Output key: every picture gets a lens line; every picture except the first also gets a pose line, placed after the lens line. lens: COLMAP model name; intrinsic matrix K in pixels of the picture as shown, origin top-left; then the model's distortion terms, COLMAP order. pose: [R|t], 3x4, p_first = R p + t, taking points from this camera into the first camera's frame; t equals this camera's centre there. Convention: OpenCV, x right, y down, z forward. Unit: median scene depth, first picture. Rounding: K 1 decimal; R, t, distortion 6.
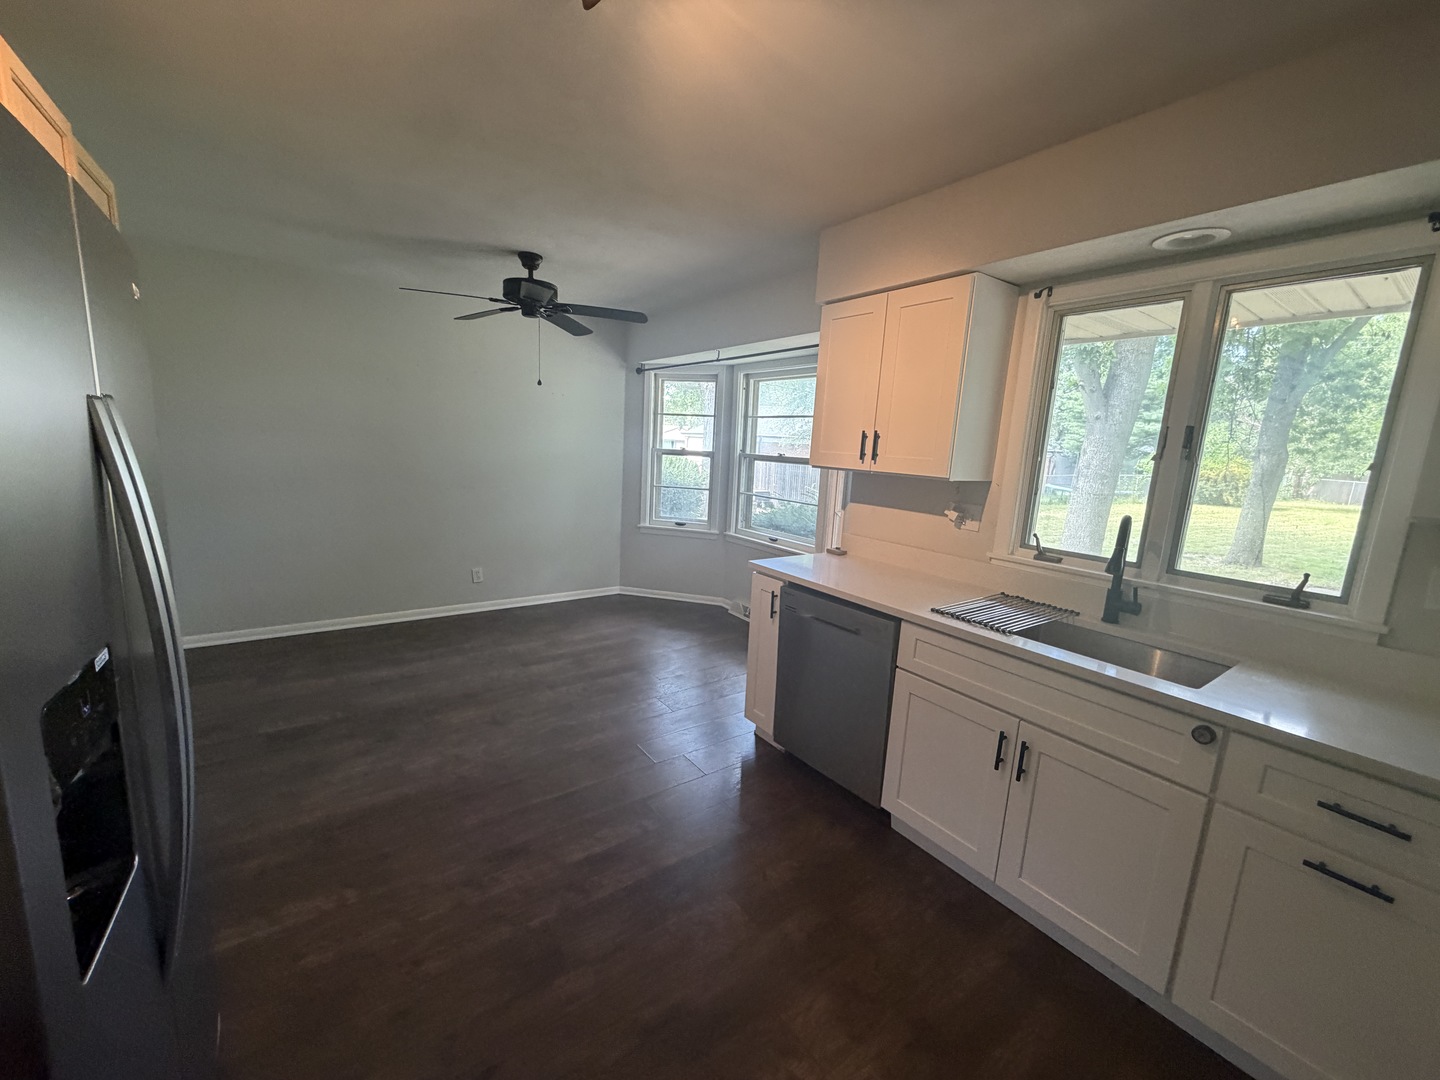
lens RADIAL K [[573.8, 0, 713.4], [0, 573.8, 543.9], [0, 0, 1]] dist [0.001227, 0.000257]
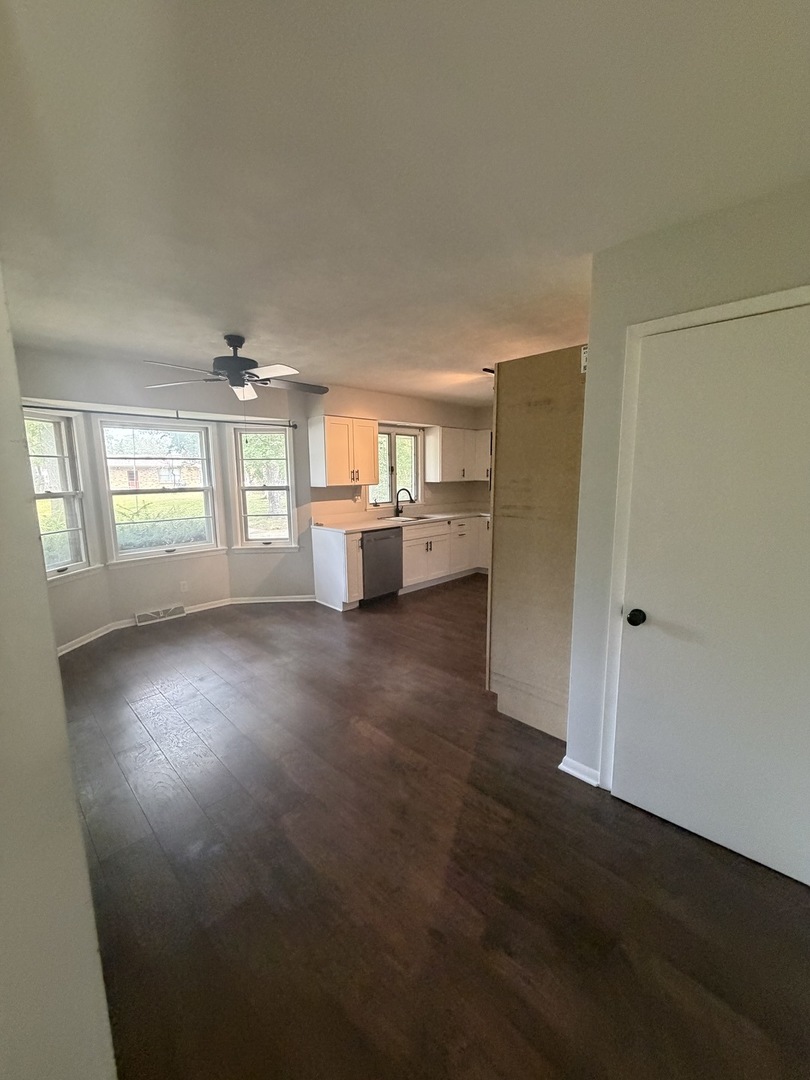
lens RADIAL K [[430.4, 0, 407.3], [0, 430.4, 537.7], [0, 0, 1]] dist [0.001227, 0.000257]
pose [[-0.183526, -0.197383, 0.962994, -1.834340], [0.175073, 0.957409, 0.229603, -0.328488], [-0.967299, 0.210733, -0.141153, 1.169388]]
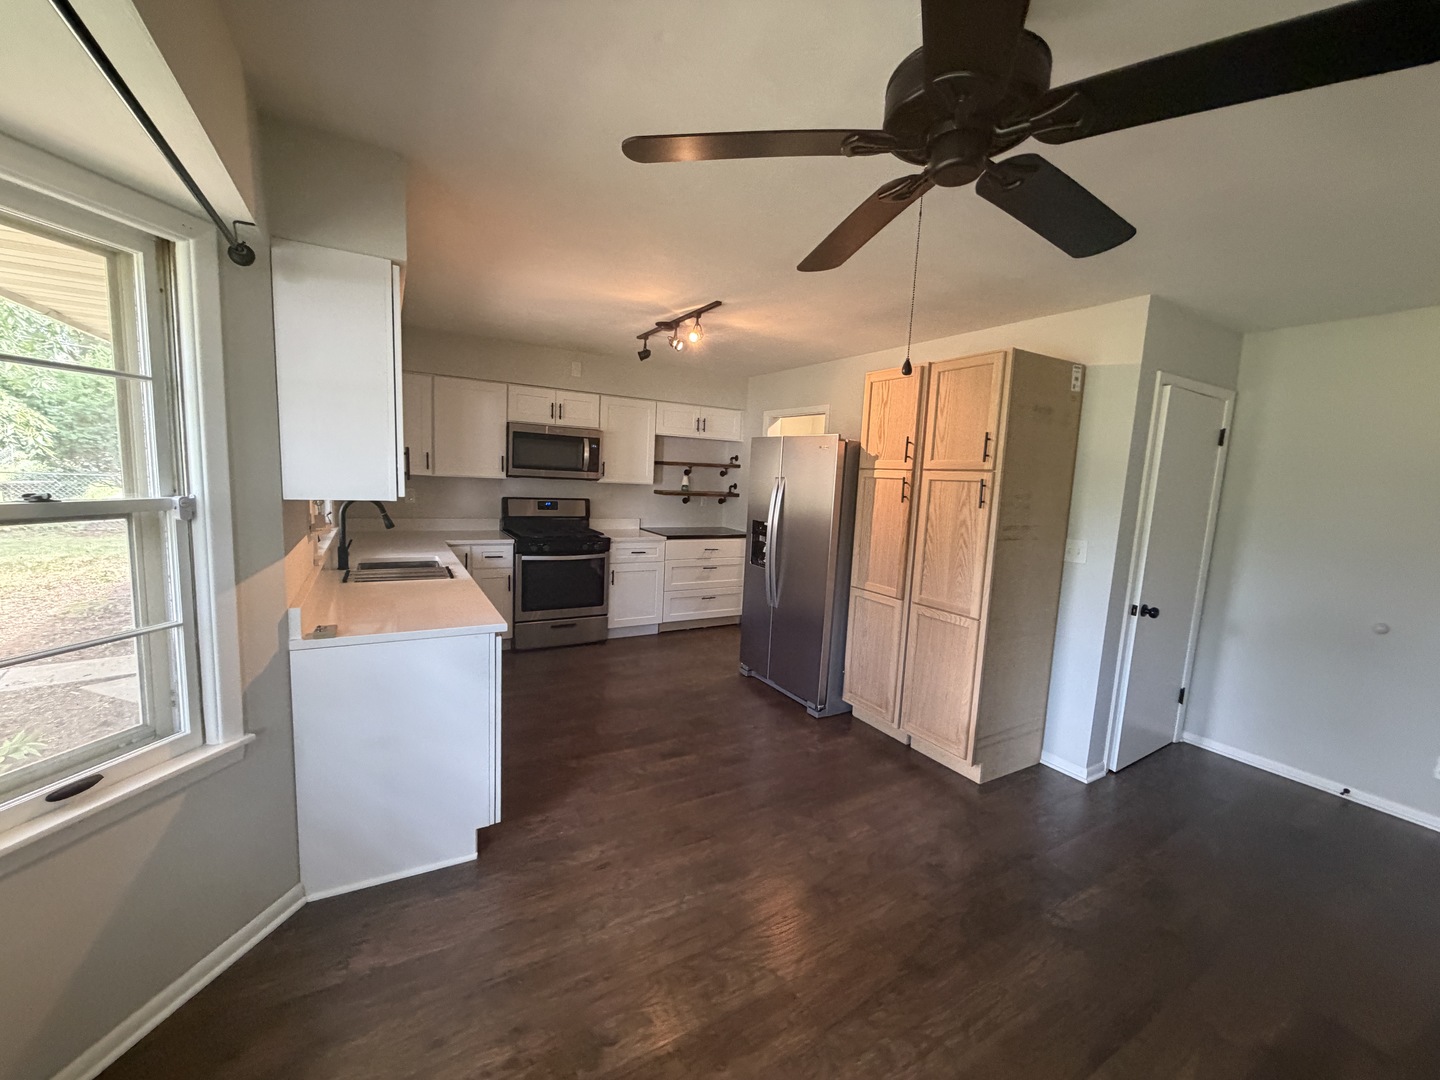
lens RADIAL K [[573.8, 0, 721.0], [0, 573.8, 541.2], [0, 0, 1]] dist [0.001227, 0.000257]
pose [[-0.992002, -0.107289, 0.066491, -0.307831], [-0.082957, 0.951209, 0.297188, -0.385844], [-0.095132, 0.289295, -0.952501, 1.951165]]
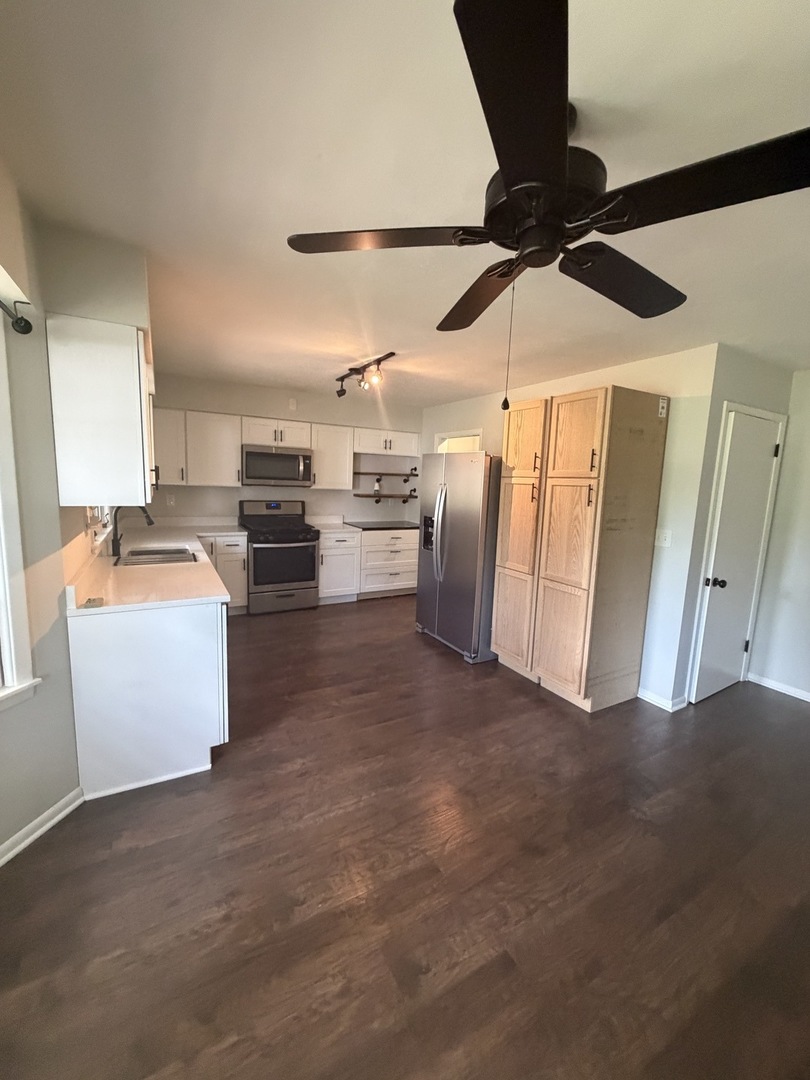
lens RADIAL K [[430.4, 0, 408.1], [0, 430.4, 536.1], [0, 0, 1]] dist [0.001227, 0.000257]
pose [[-0.991698, -0.099844, 0.081033, -0.365042], [-0.070028, 0.947863, 0.310889, -0.397865], [-0.107849, 0.302633, -0.946986, 1.947759]]
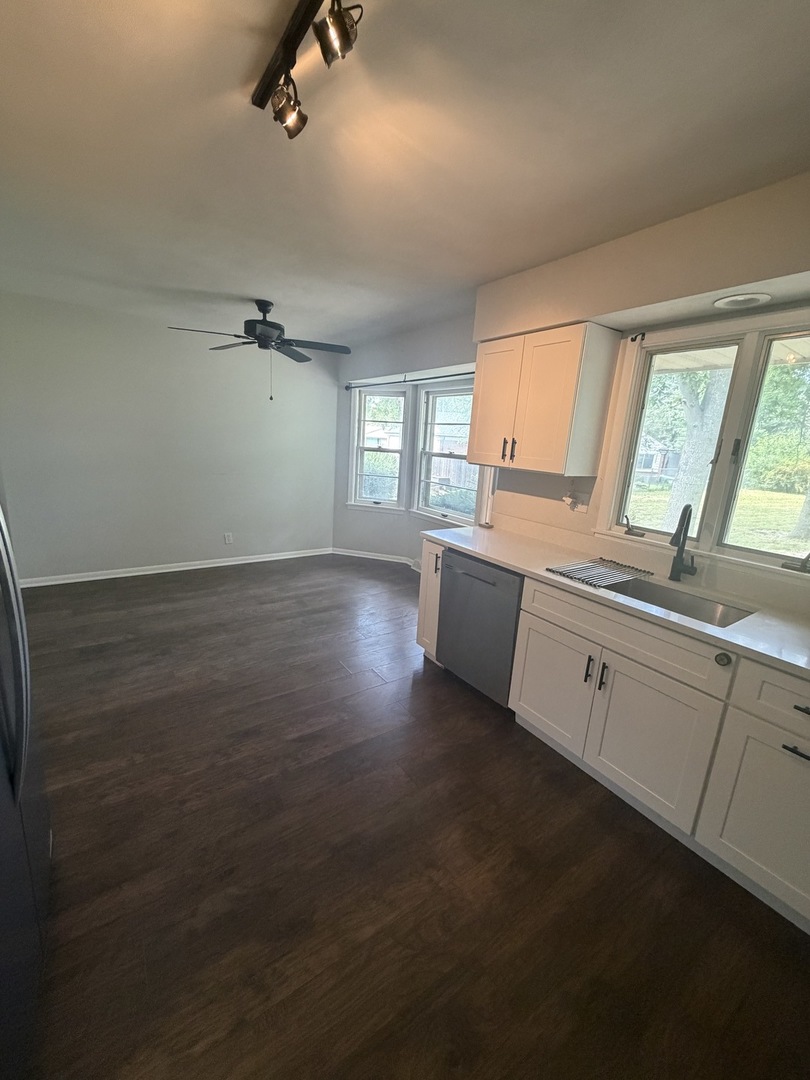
lens RADIAL K [[430.4, 0, 401.5], [0, 430.4, 537.8], [0, 0, 1]] dist [0.001227, 0.000257]
pose [[0.999759, 0.015013, -0.016029, 0.037688], [-0.014203, 0.998674, 0.049491, -0.007530], [0.016751, -0.049251, 0.998646, -0.042396]]
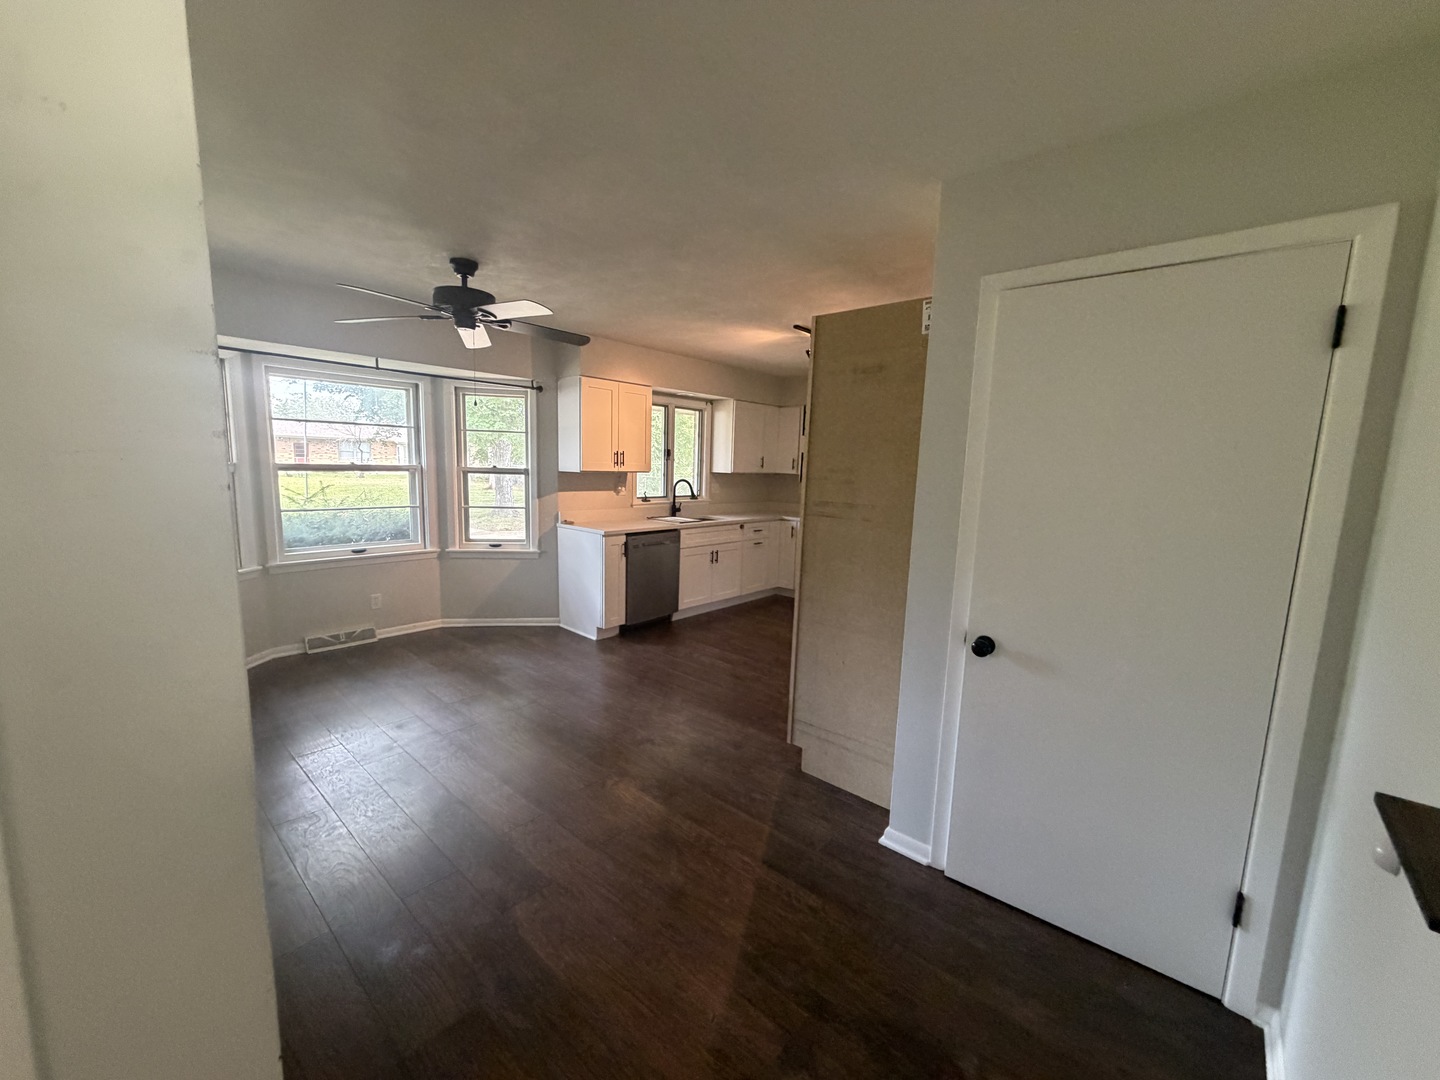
lens RADIAL K [[573.8, 0, 722.9], [0, 573.8, 543.9], [0, 0, 1]] dist [0.001227, 0.000257]
pose [[-0.245340, -0.193987, 0.949830, -1.844161], [0.128407, 0.964639, 0.230179, -0.314413], [-0.960895, 0.178437, -0.211755, 1.191354]]
